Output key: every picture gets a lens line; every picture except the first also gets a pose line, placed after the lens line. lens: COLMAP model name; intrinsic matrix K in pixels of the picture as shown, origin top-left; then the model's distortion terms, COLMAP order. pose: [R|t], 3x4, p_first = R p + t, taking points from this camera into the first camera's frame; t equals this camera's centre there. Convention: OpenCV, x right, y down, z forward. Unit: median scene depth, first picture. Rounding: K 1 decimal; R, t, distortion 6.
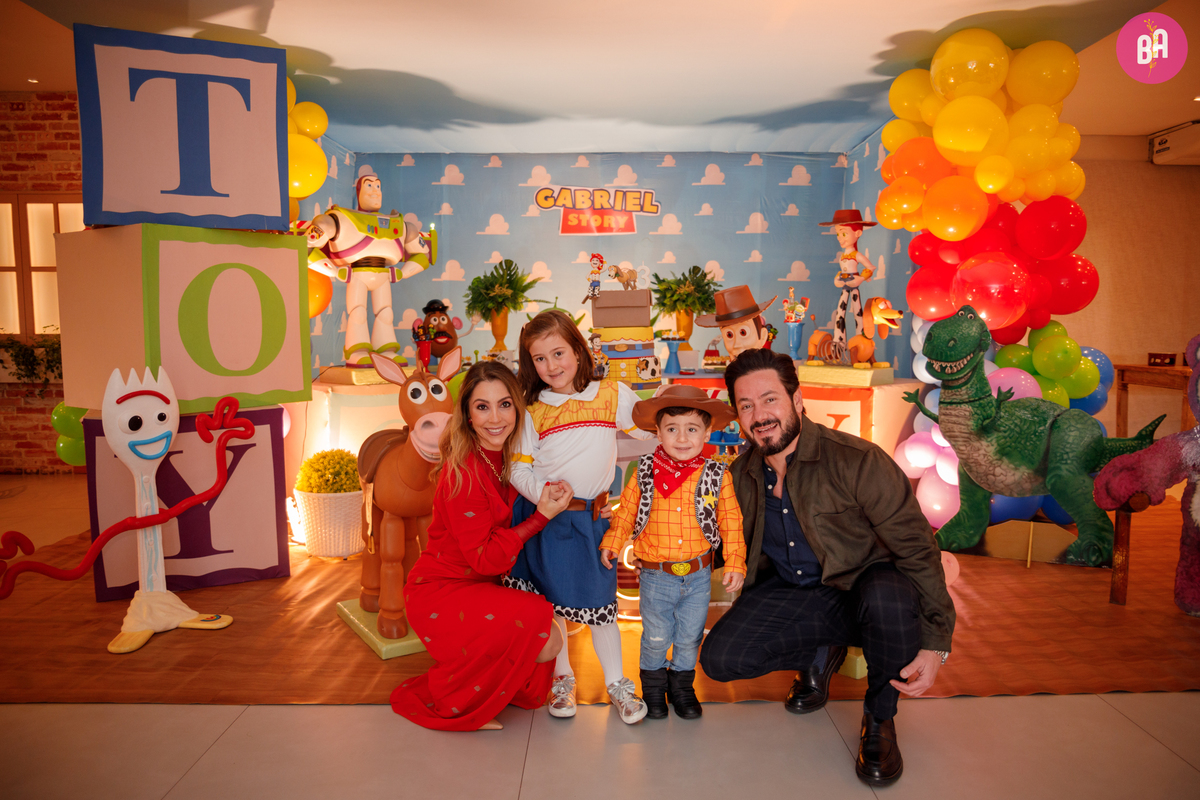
lens RADIAL K [[845.1, 0, 610.6], [0, 845.1, 404.5], [0, 0, 1]] dist [-0.125762, 0.099101]
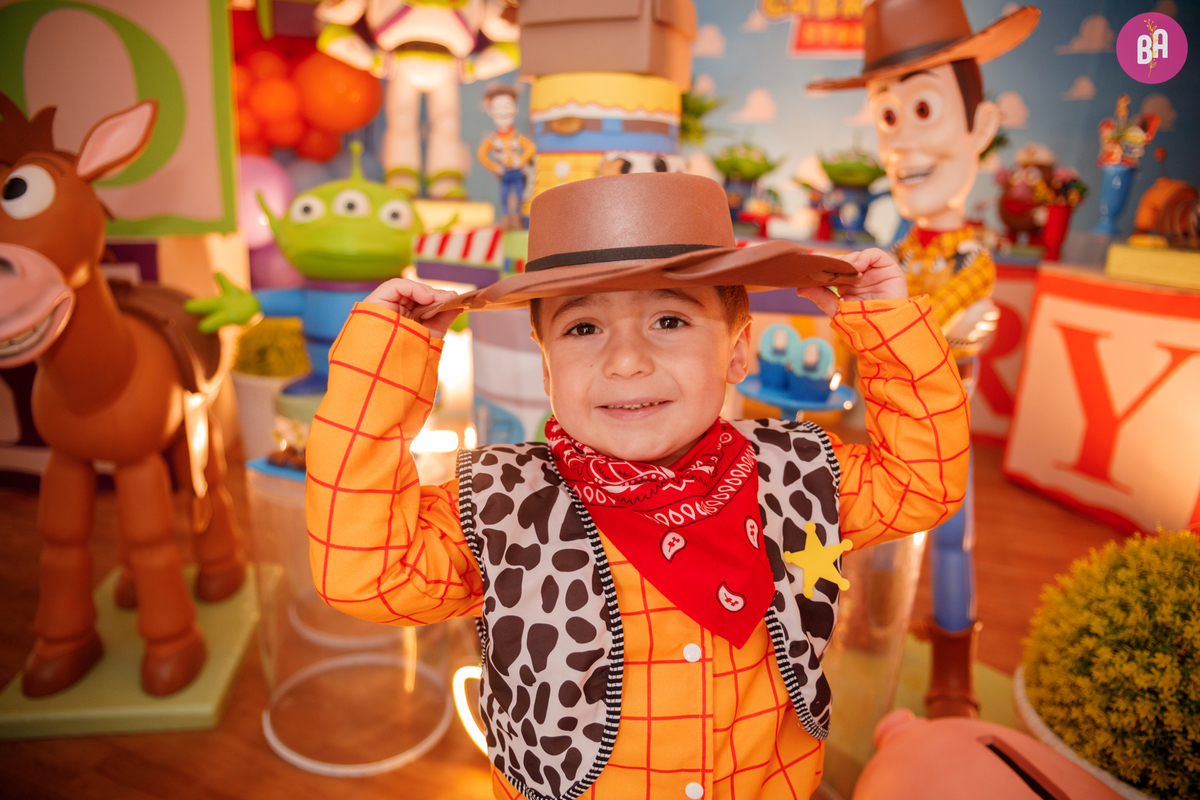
lens RADIAL K [[789.1, 0, 599.4], [0, 789.1, 401.3], [0, 0, 1]] dist [-0.122156, 0.077828]
pose [[0.917902, 0.141508, -0.370718, 0.101789], [-0.084967, 0.982674, 0.164721, -0.000488], [0.387604, -0.119699, 0.914022, 0.367361]]
